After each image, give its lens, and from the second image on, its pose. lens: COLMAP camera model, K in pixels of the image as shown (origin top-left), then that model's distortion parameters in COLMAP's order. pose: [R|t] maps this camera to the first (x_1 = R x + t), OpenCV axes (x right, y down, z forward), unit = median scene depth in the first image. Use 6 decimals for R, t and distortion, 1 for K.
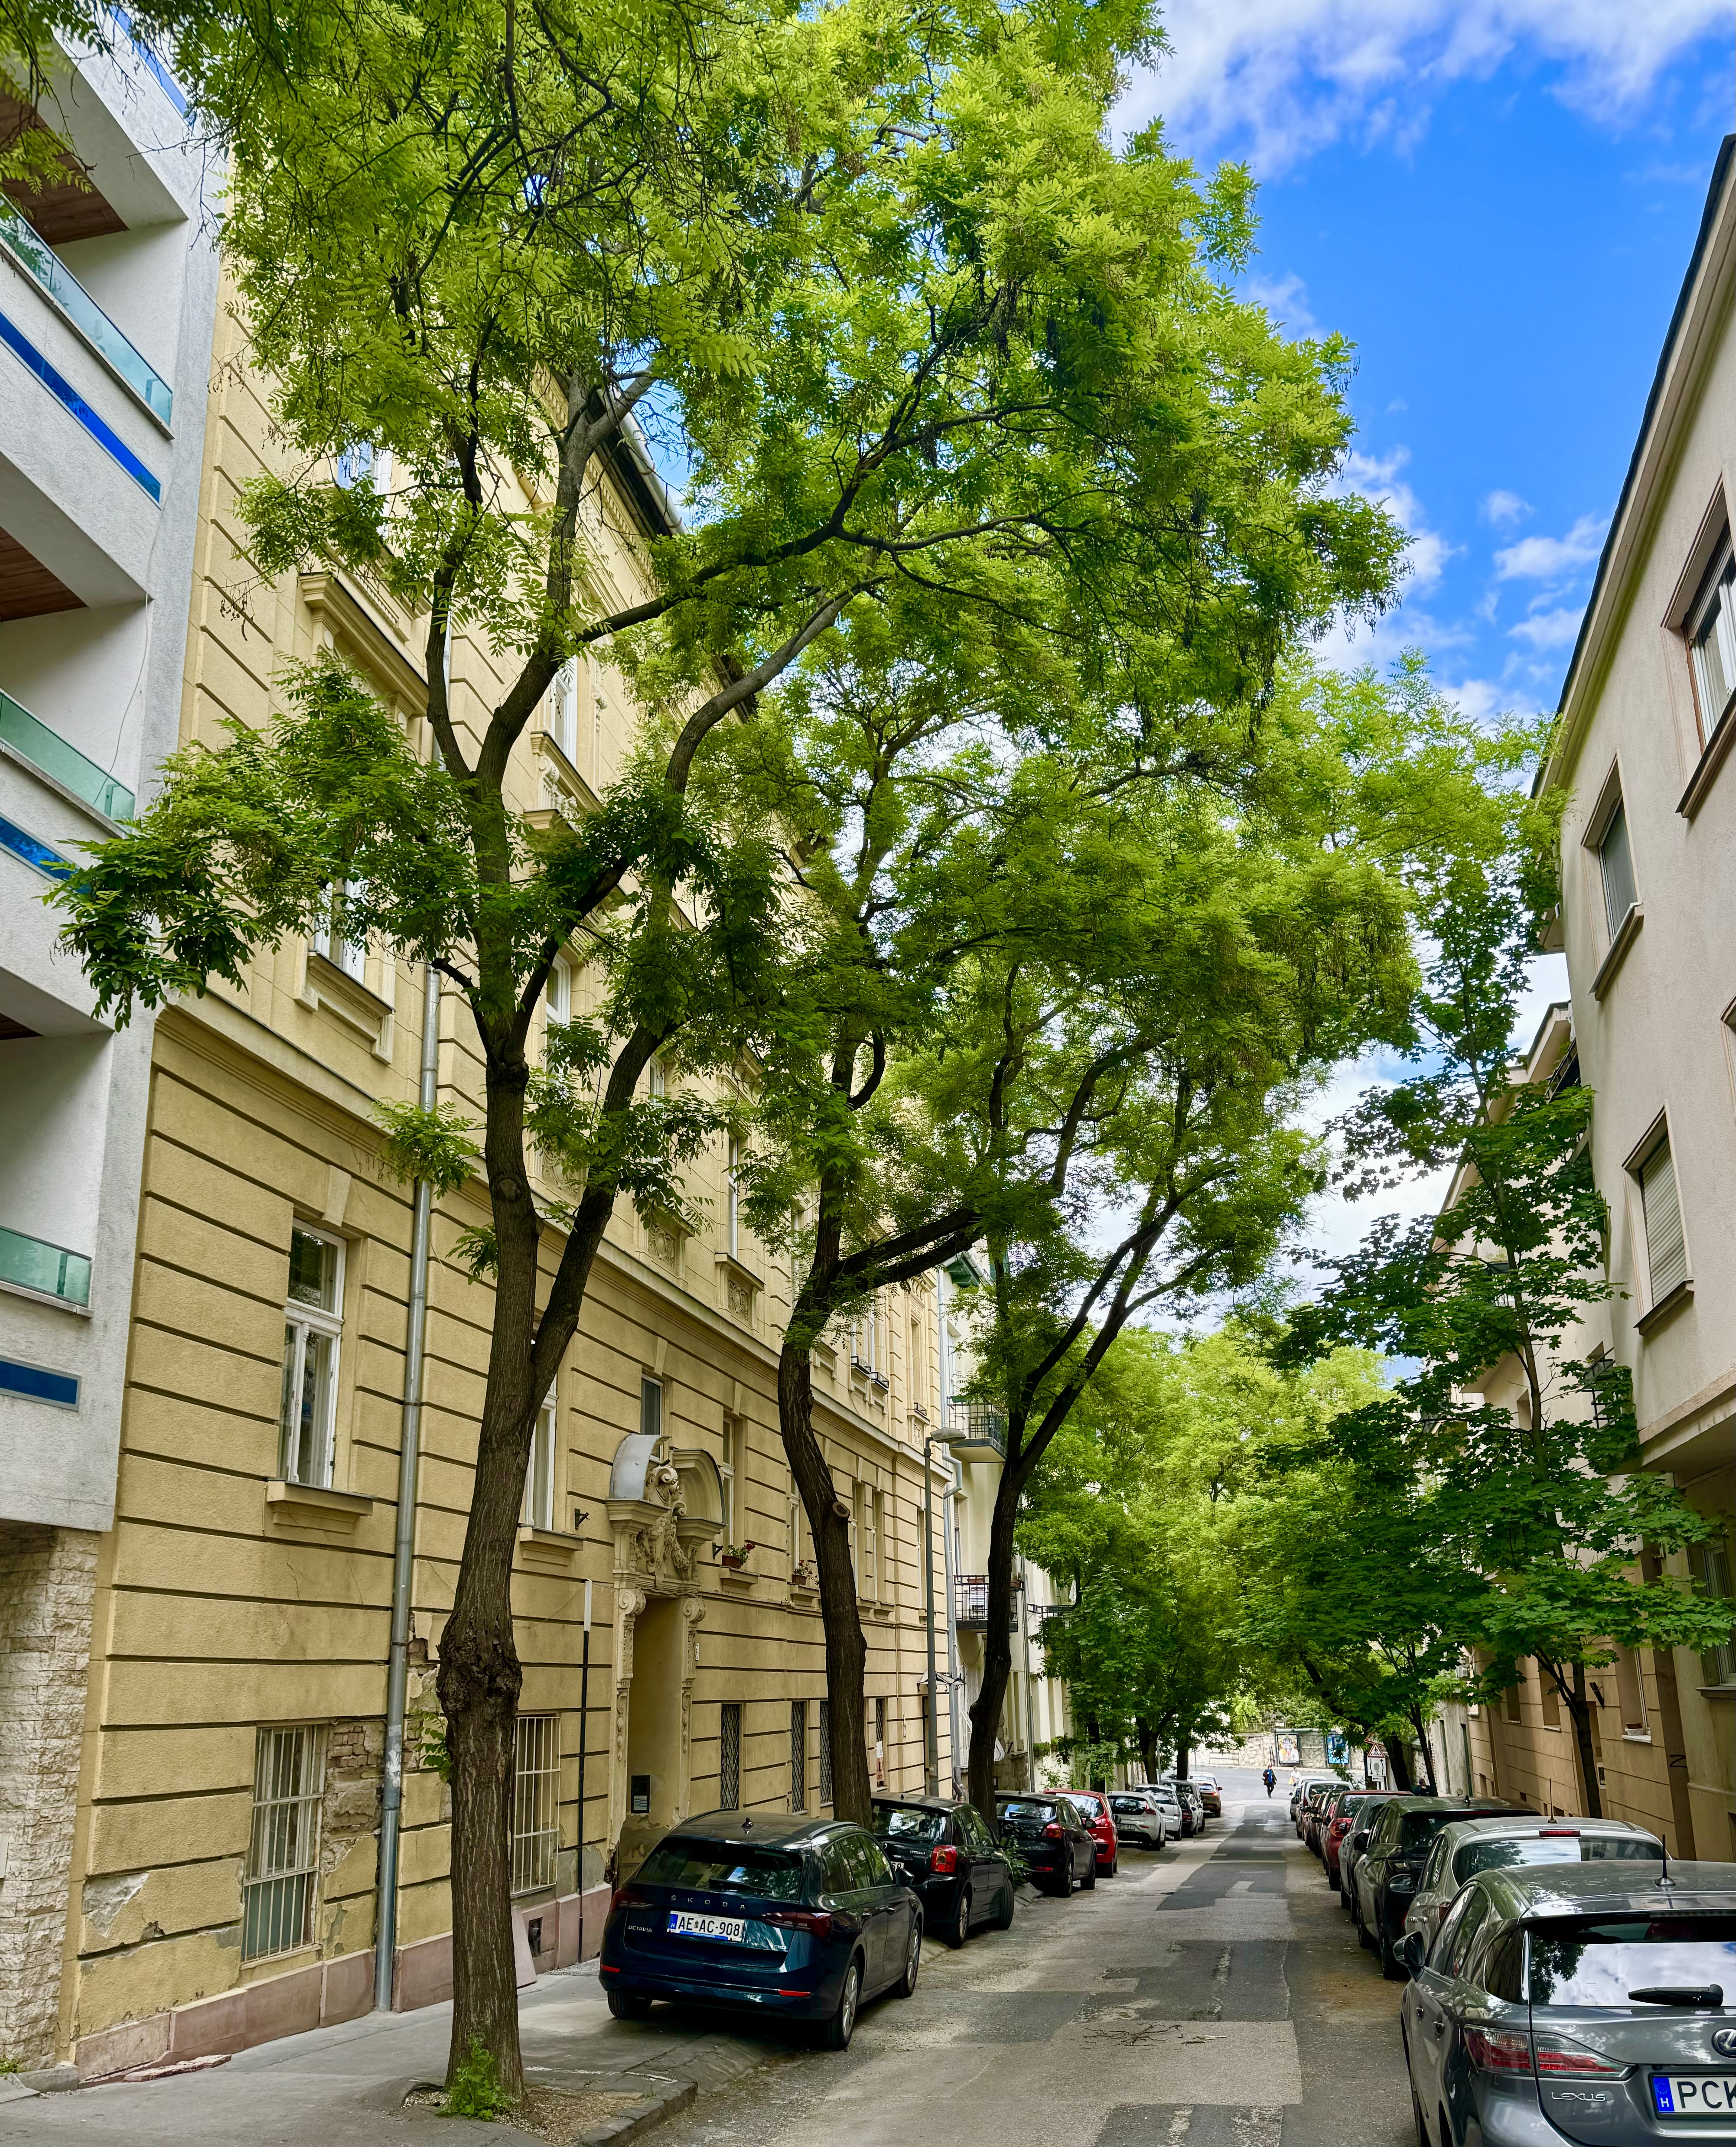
lens RADIAL K [[1903.3, 0, 868.0], [0, 1903.3, 1073.5], [0, 0, 1]] dist [0.150729, -0.276170]
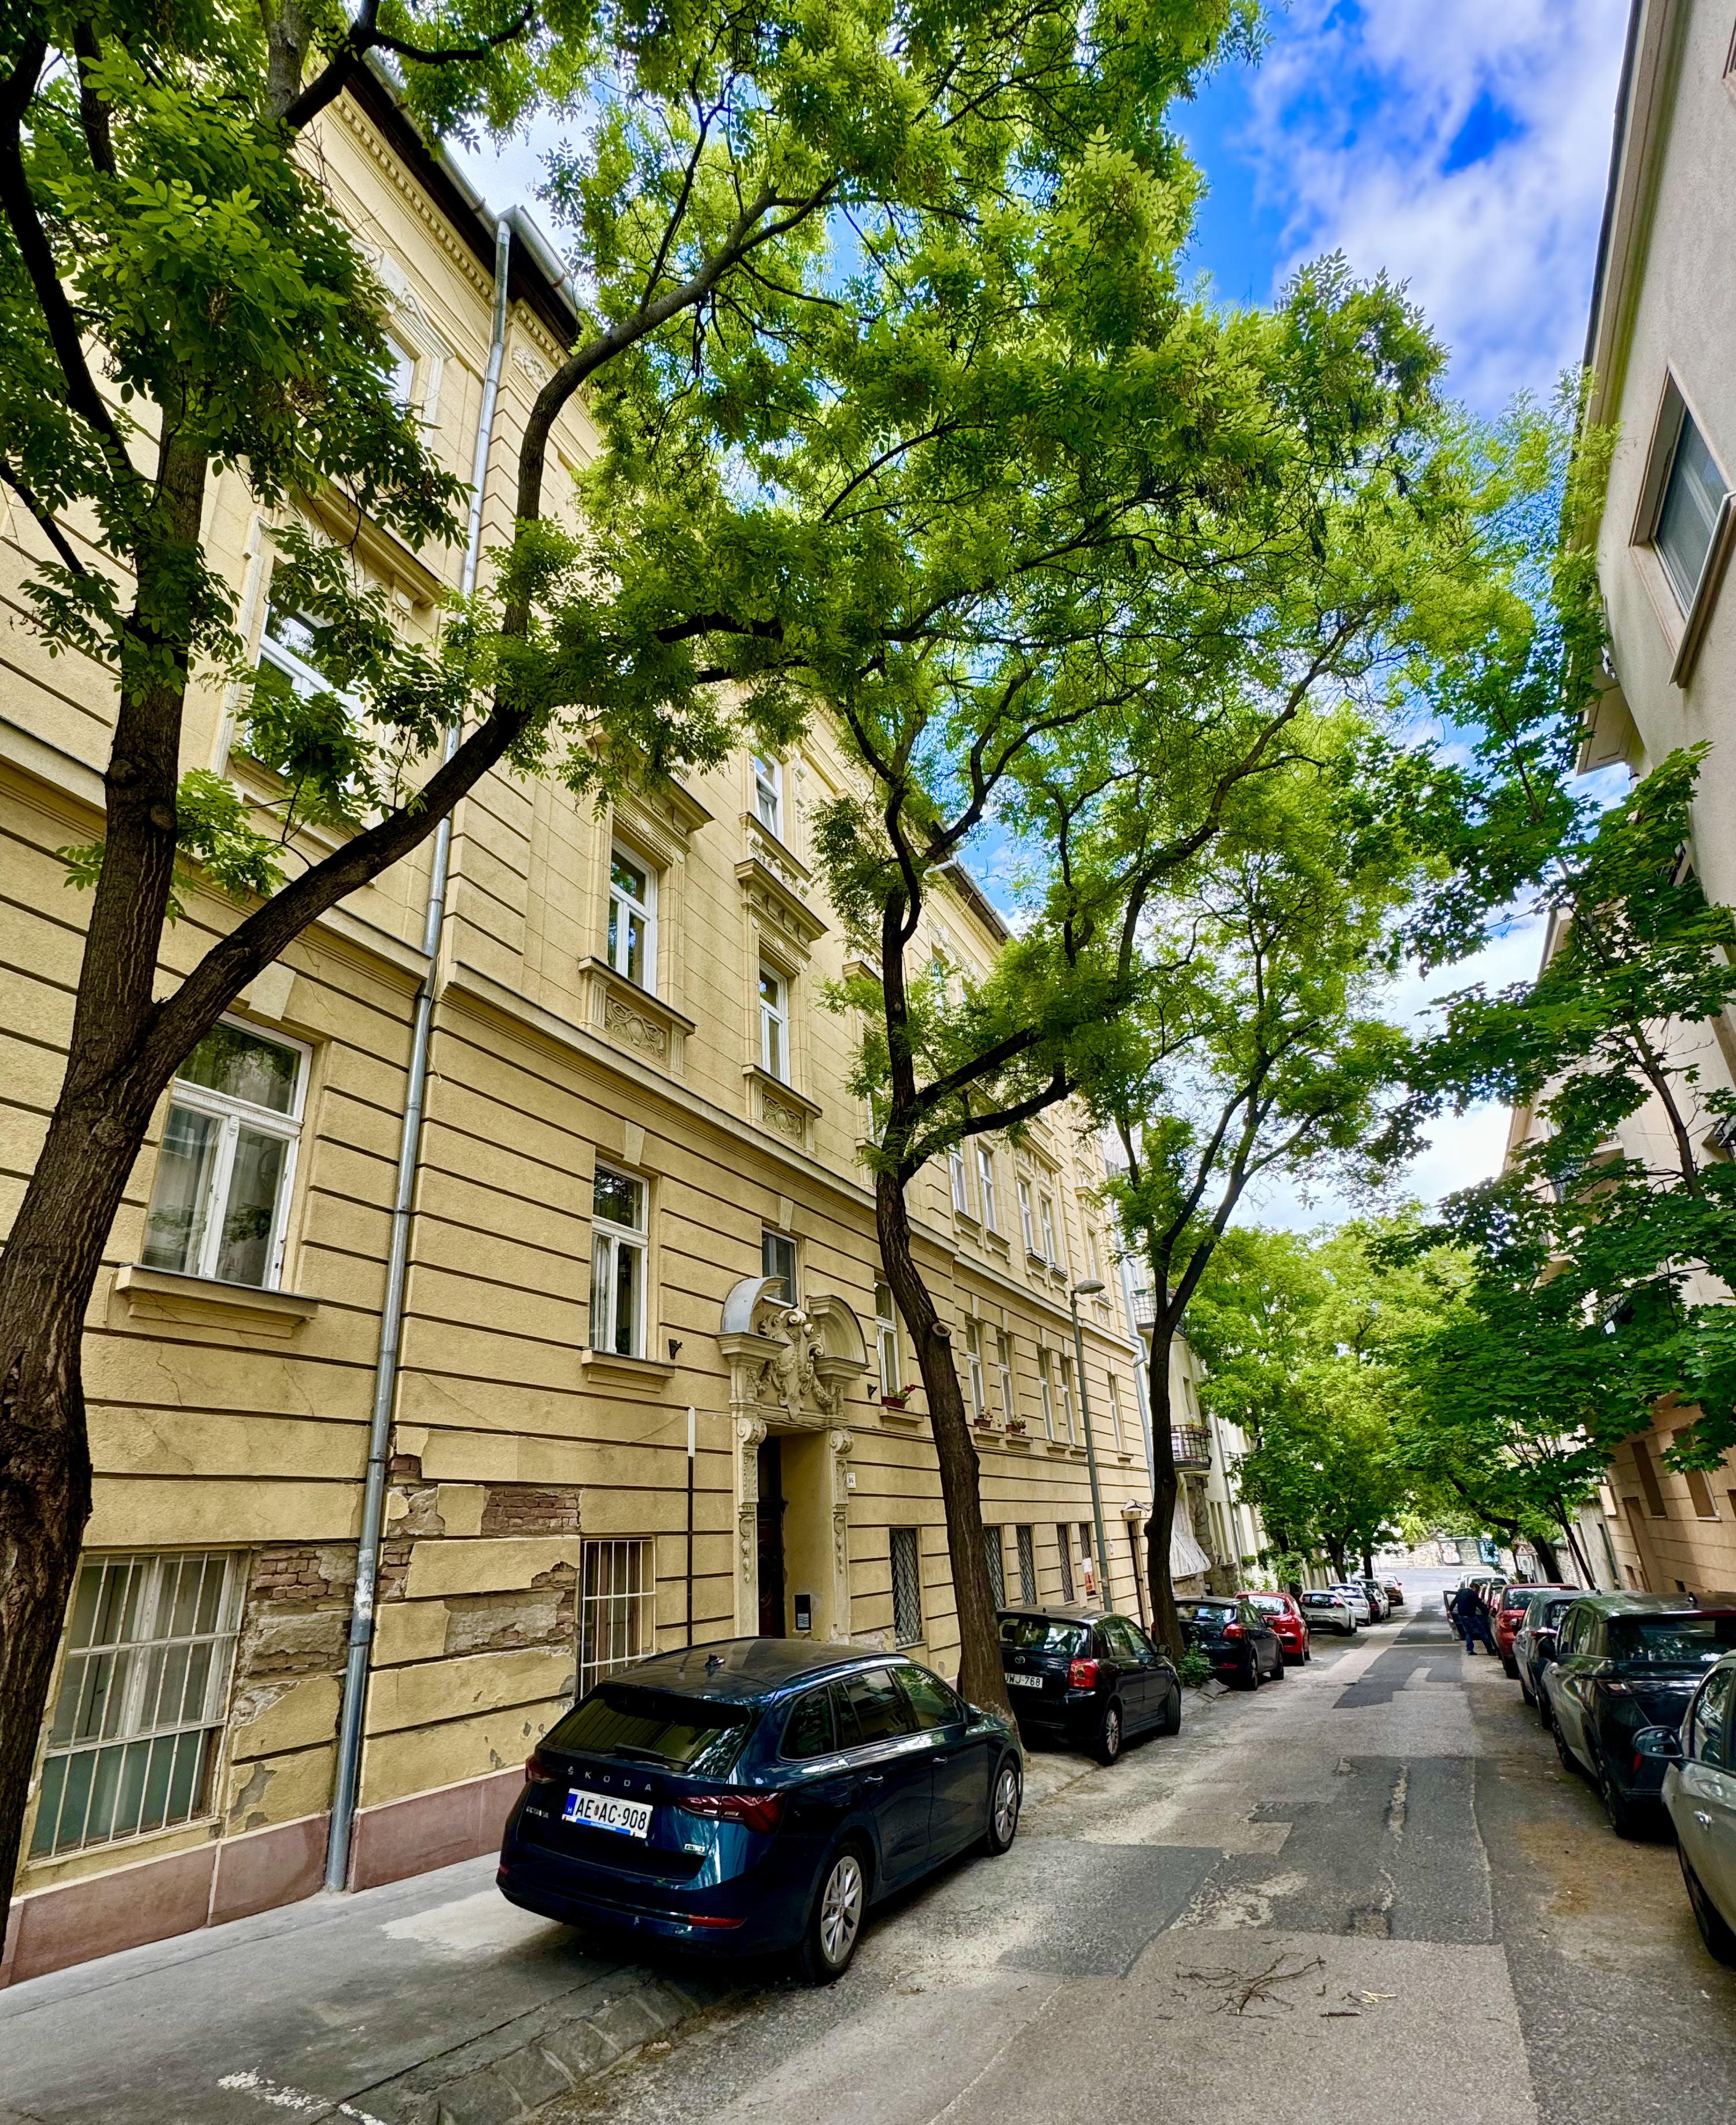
lens RADIAL K [[1150.2, 0, 837.5], [0, 1150.2, 1068.3], [0, 0, 1]] dist [-0.017841, 0.014993]
pose [[0.966722, -0.128770, -0.221058, 0.082426], [0.111510, 0.989778, -0.088911, 0.131583], [0.230247, 0.061302, 0.971199, 0.366072]]
